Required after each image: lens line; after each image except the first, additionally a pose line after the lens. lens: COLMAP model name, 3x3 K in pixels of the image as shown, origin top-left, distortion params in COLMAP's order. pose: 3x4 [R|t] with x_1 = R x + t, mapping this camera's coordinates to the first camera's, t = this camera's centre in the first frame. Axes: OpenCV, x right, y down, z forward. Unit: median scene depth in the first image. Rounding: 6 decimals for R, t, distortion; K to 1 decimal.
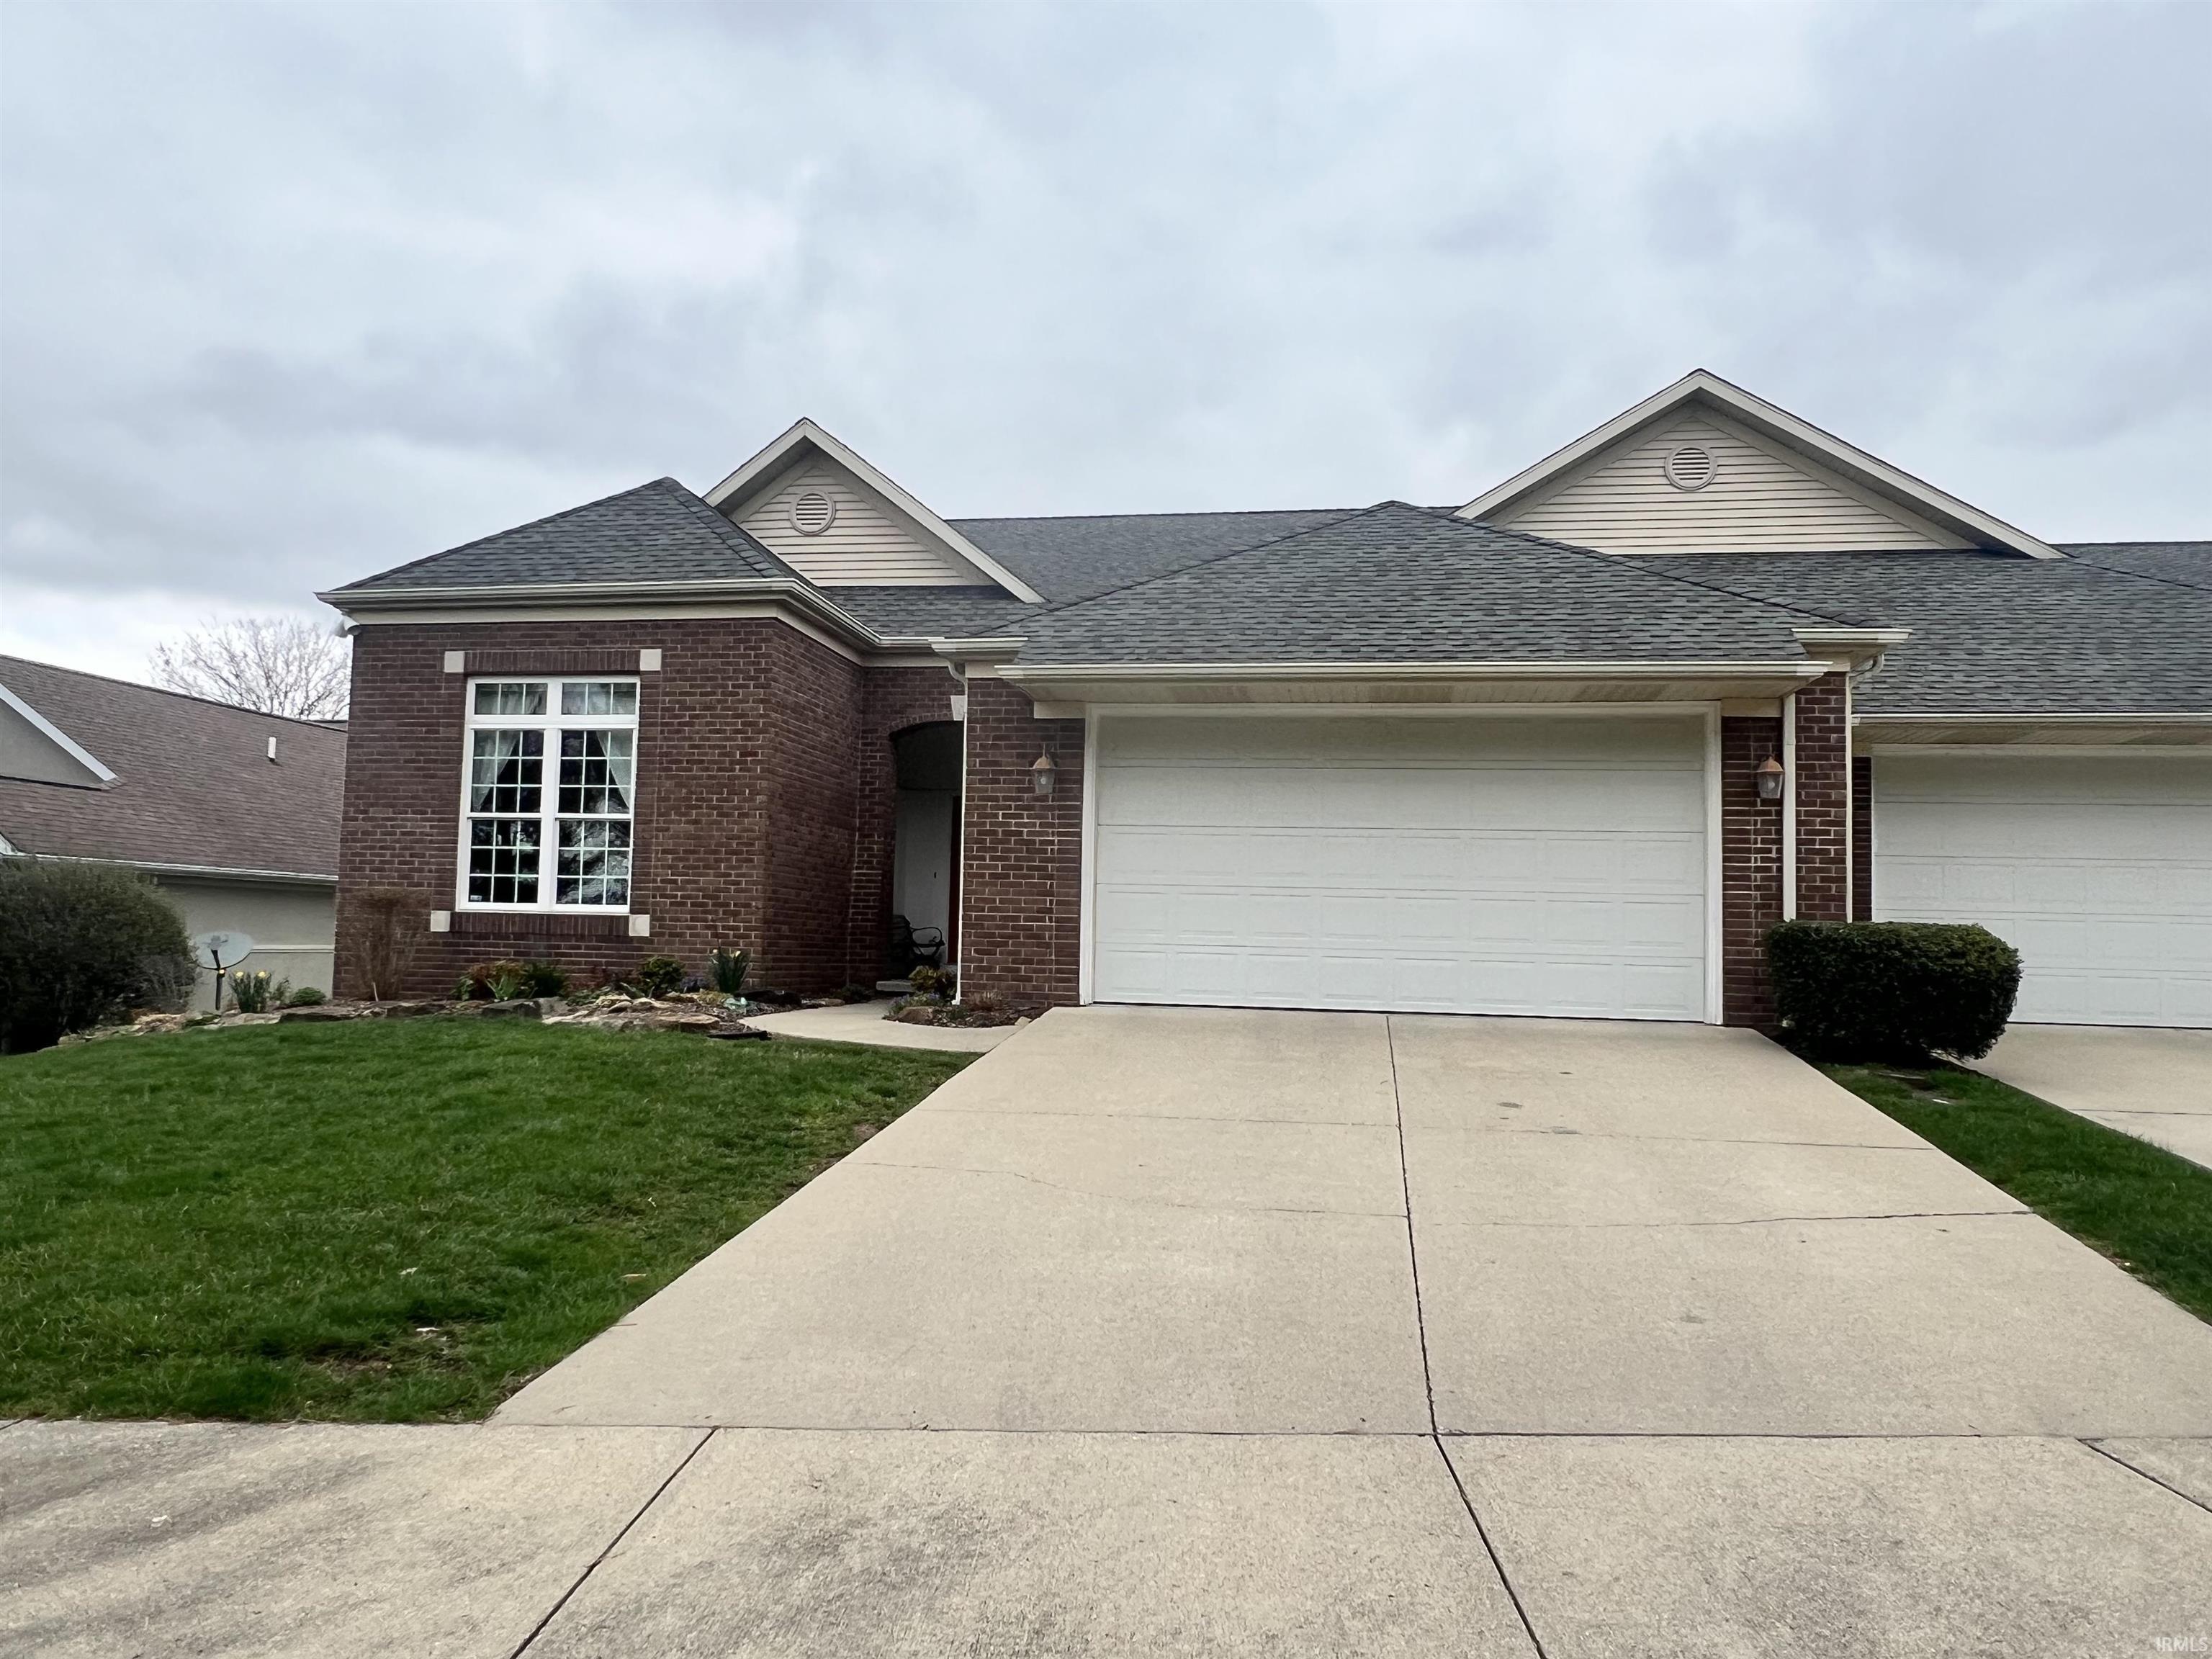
lens RADIAL K [[1568.2, 0, 1109.5], [0, 1568.2, 830.7], [0, 0, 1]] dist [-0.013114, 0.015756]
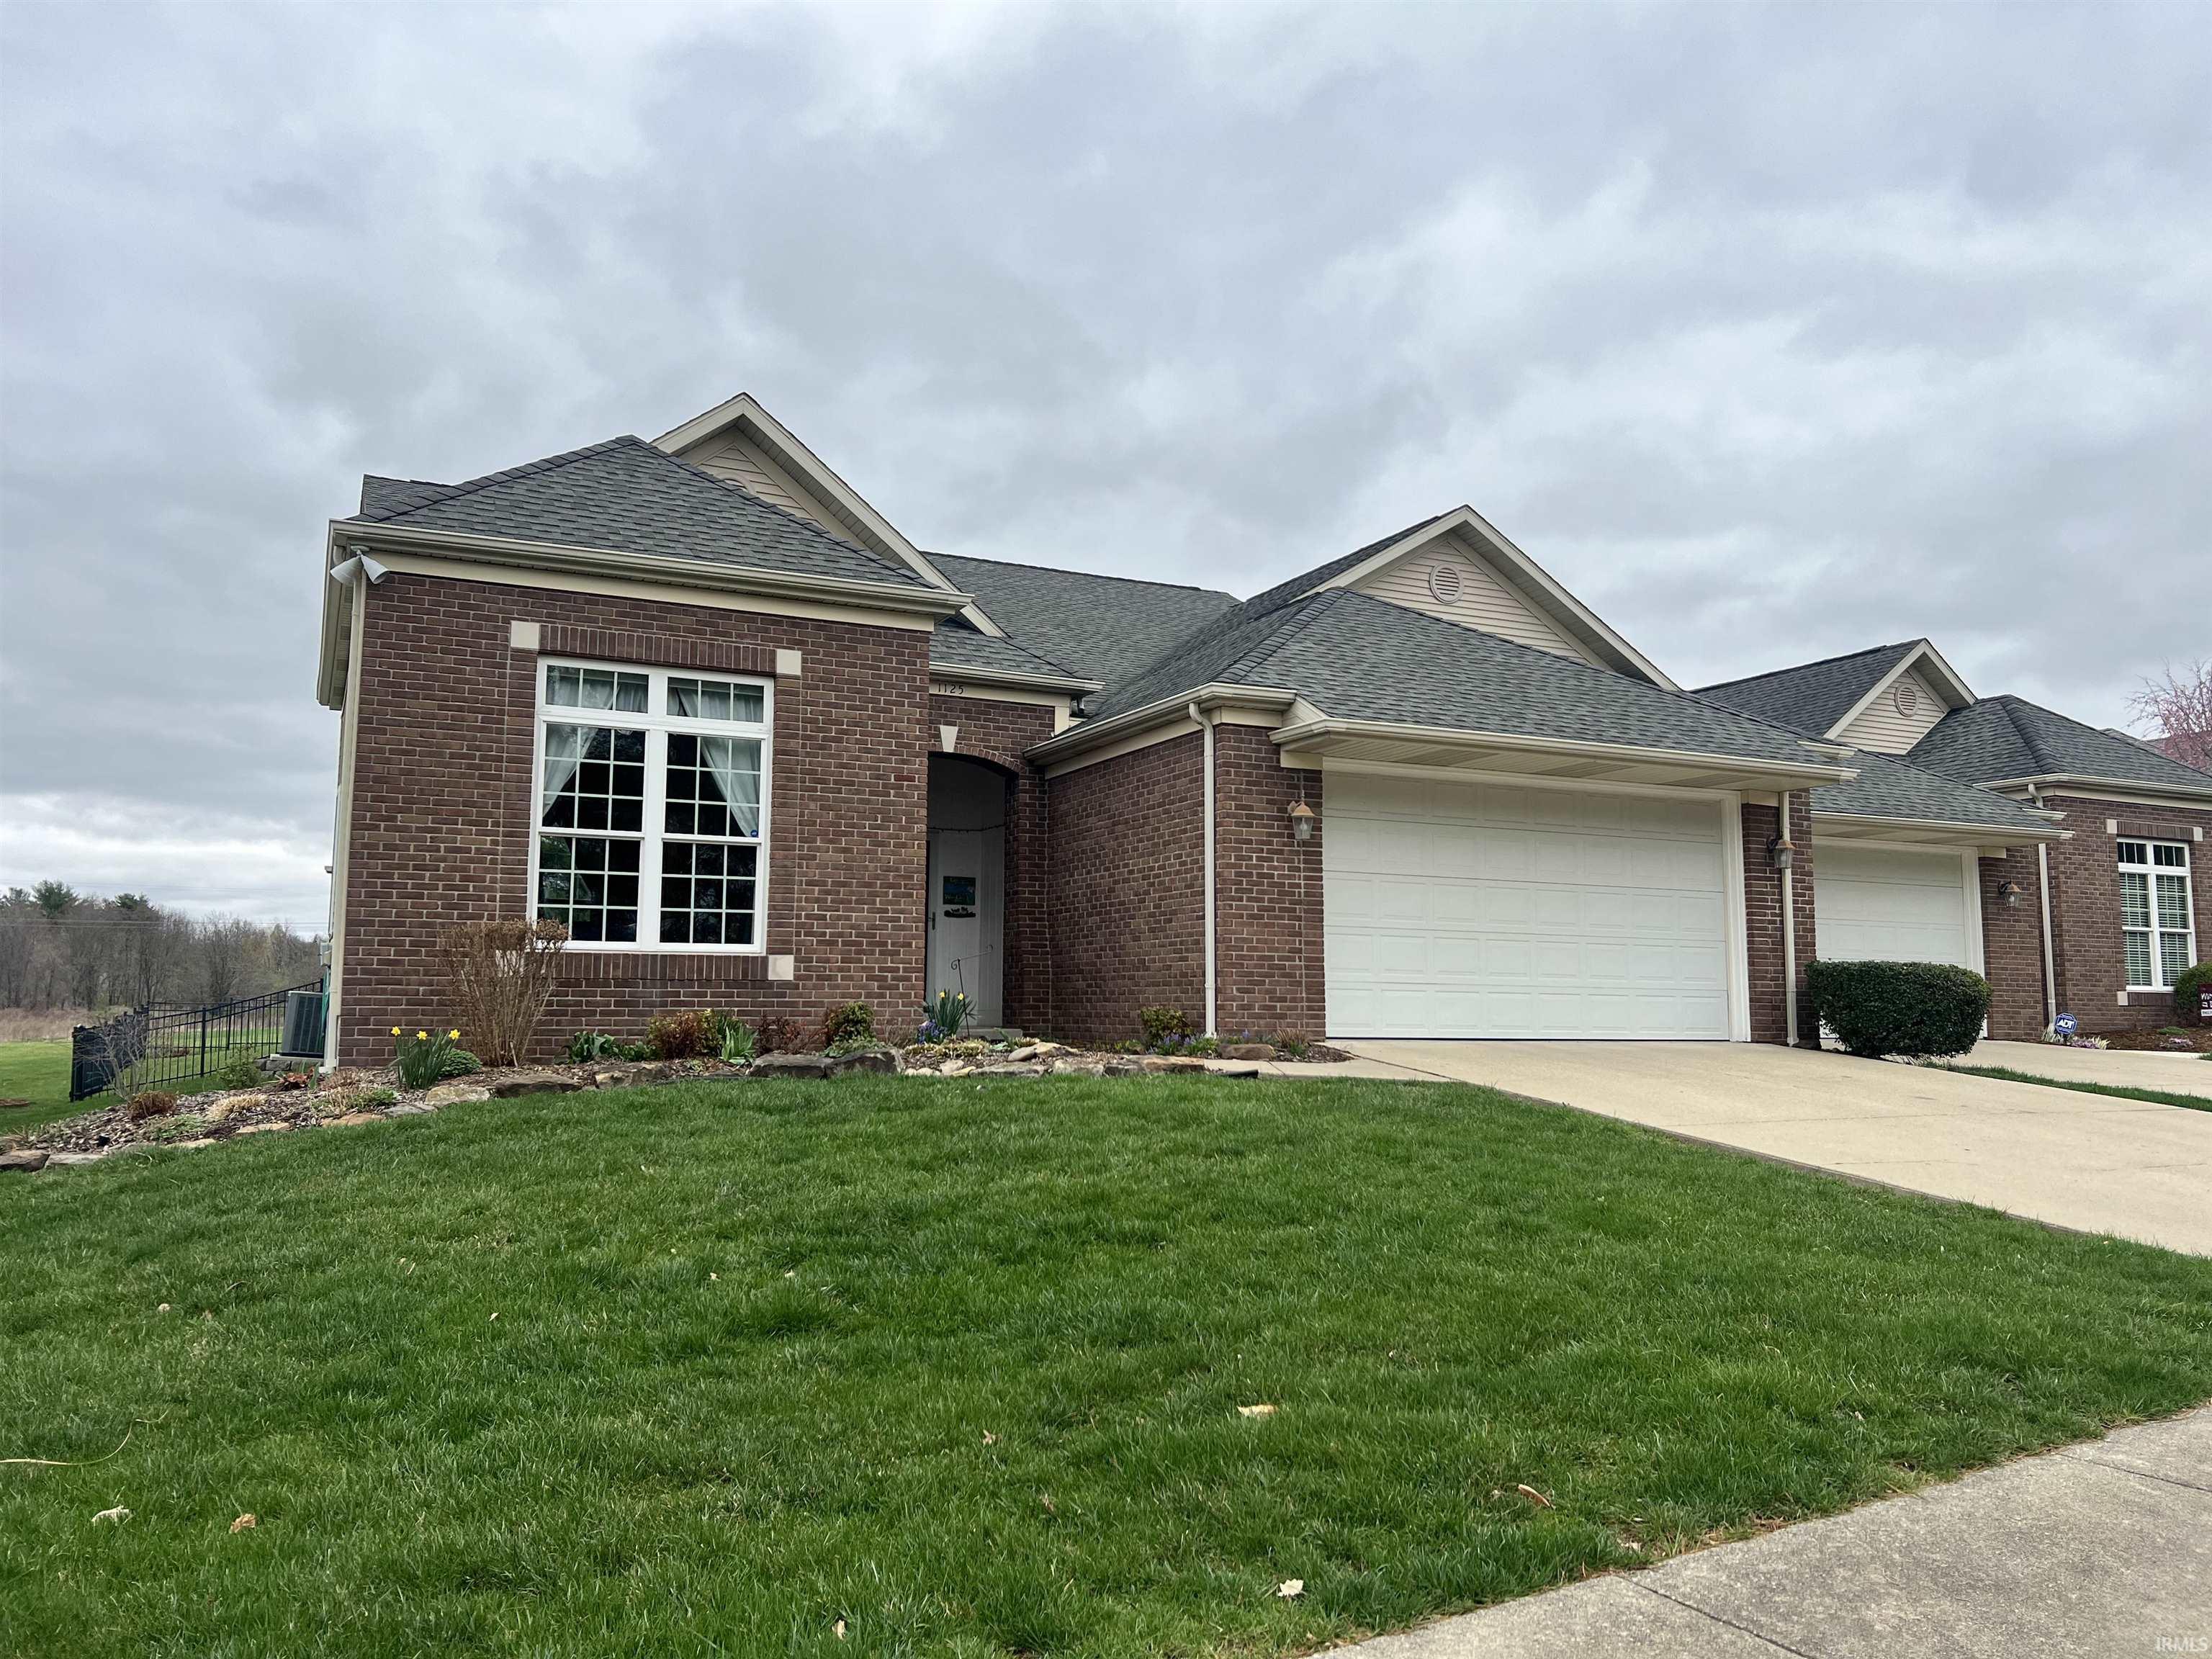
lens RADIAL K [[1644.3, 0, 1109.5], [0, 1644.3, 846.9], [0, 0, 1]] dist [0.043095, -0.043585]
pose [[0.814195, 0.040619, 0.579169, -0.770098], [-0.029647, 0.999157, -0.028398, 0.016245], [-0.579835, 0.005951, 0.814712, 0.173913]]
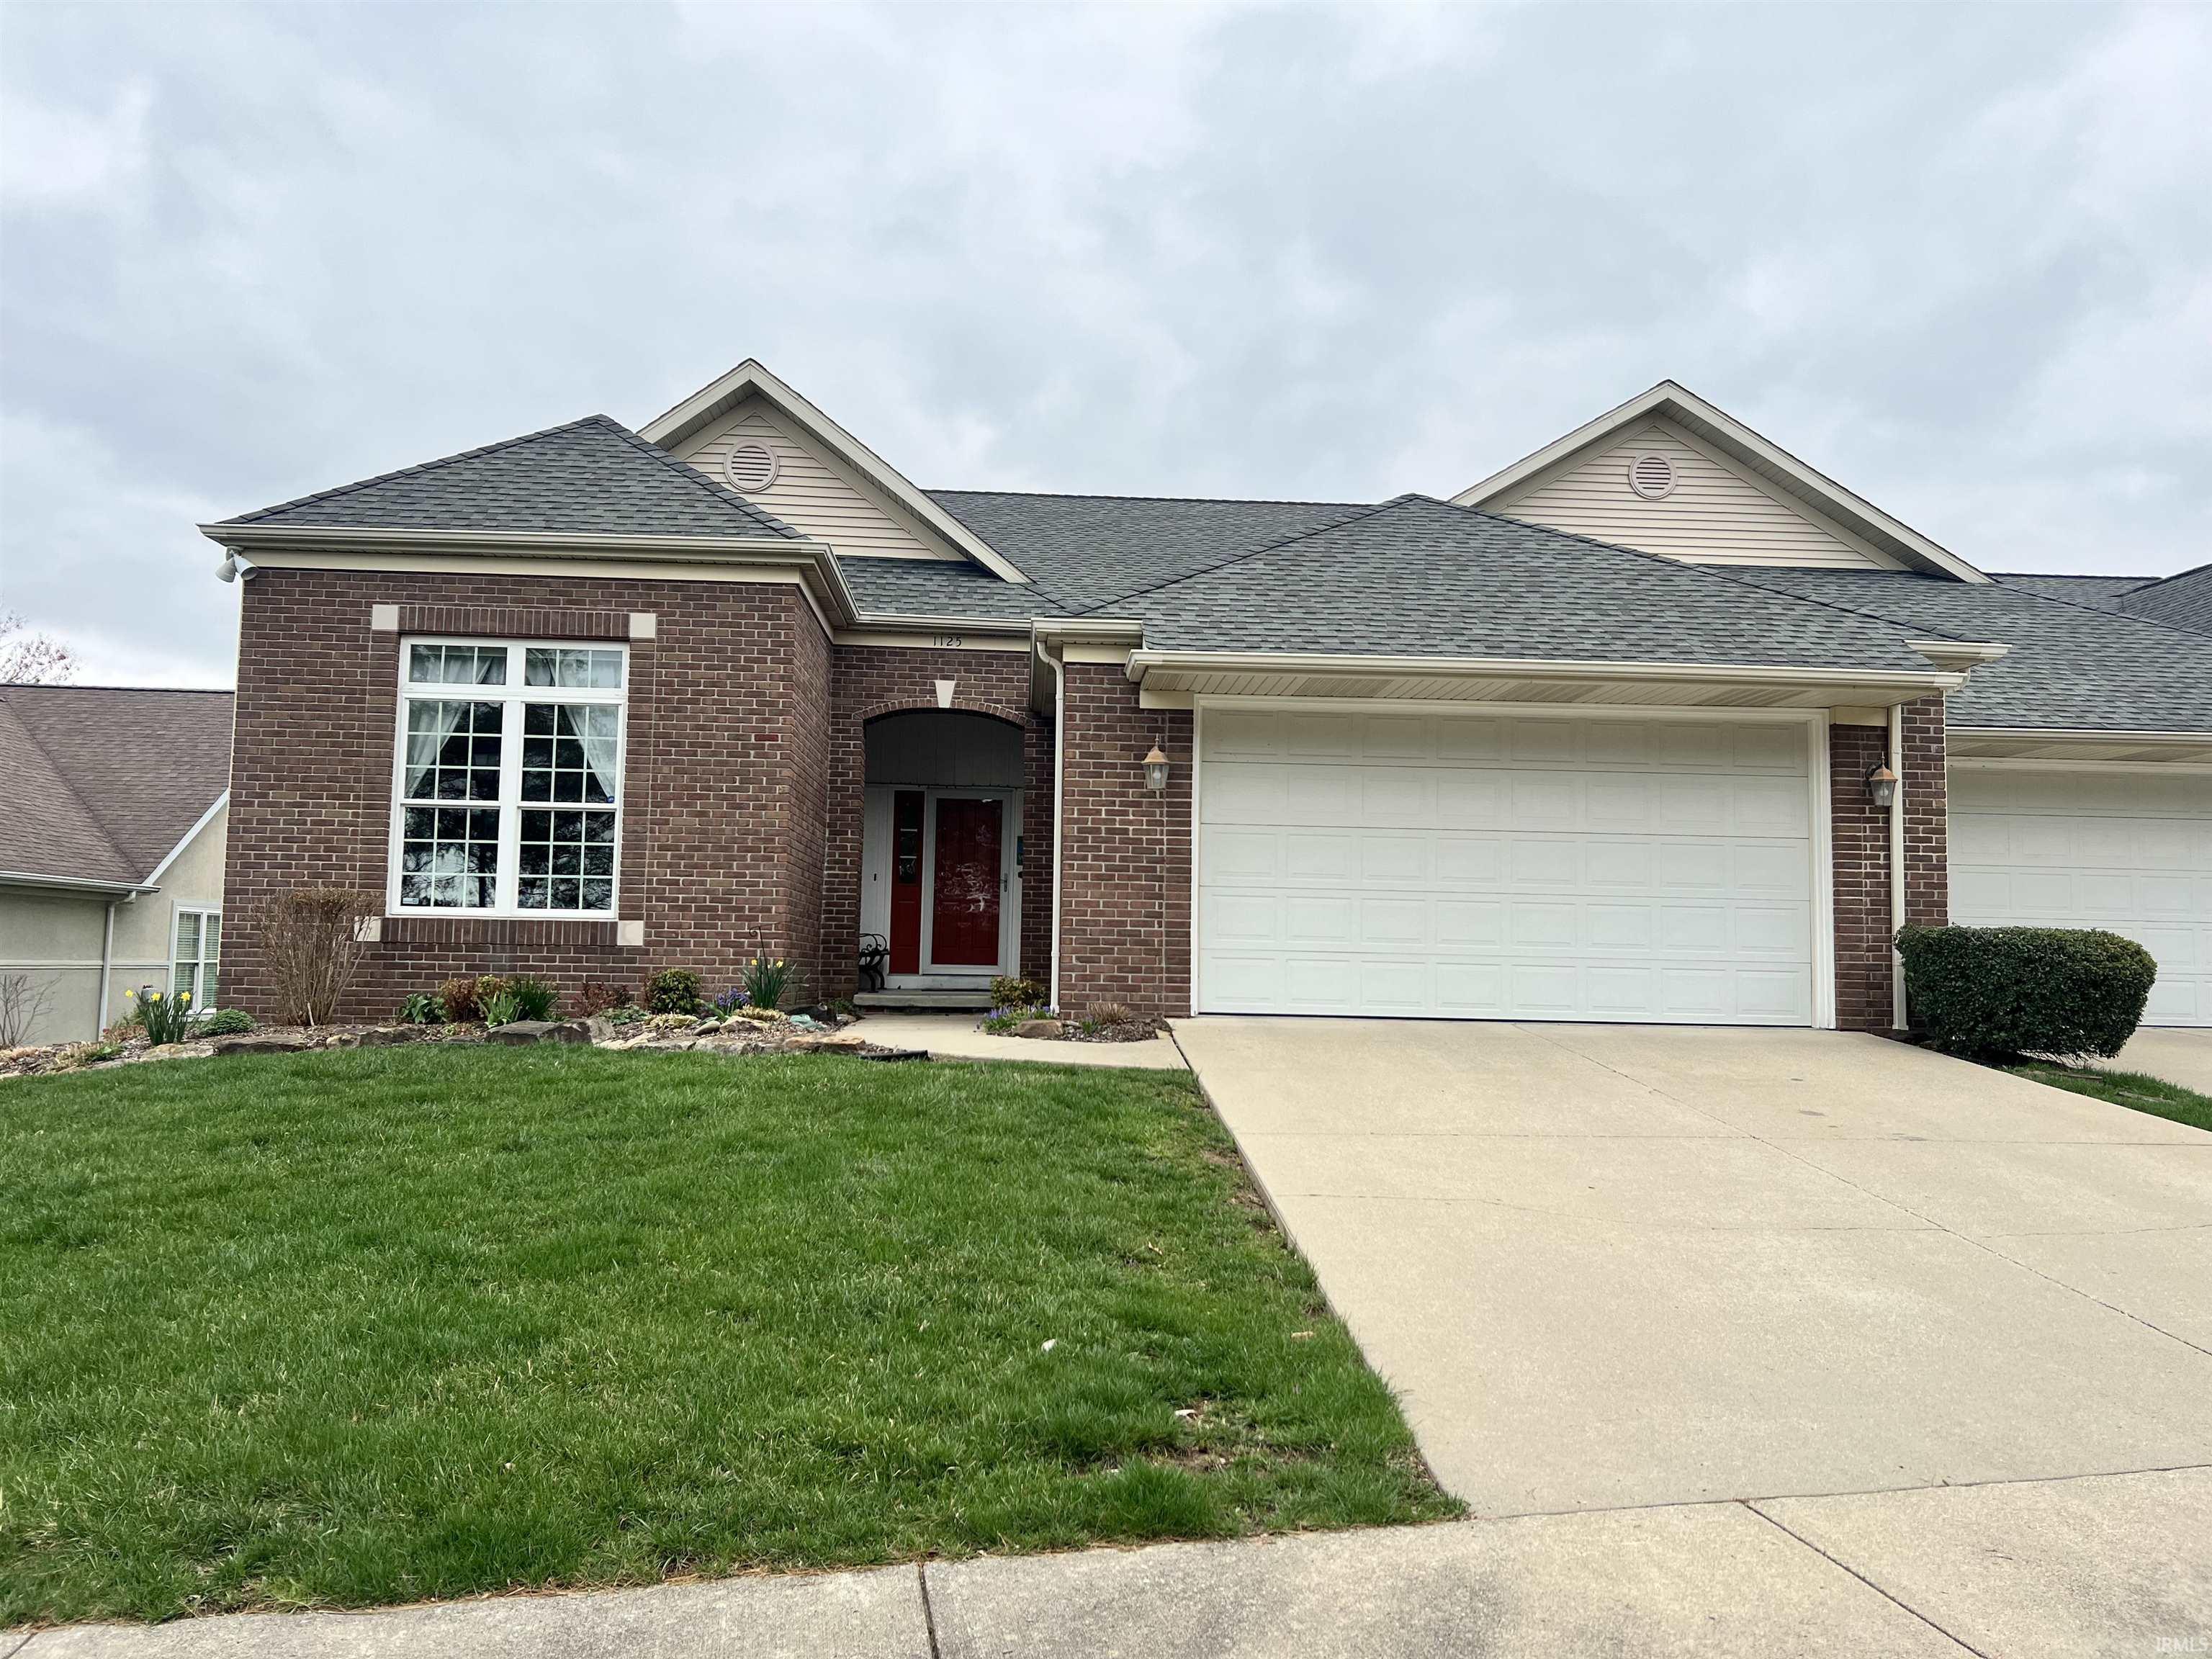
lens RADIAL K [[1644.3, 0, 1122.9], [0, 1644.3, 827.9], [0, 0, 1]] dist [0.043095, -0.043585]
pose [[0.972438, 0.012553, 0.232823, -0.281451], [-0.011852, 0.999920, -0.004411, 0.003879], [-0.232859, 0.001530, 0.972509, 0.059802]]
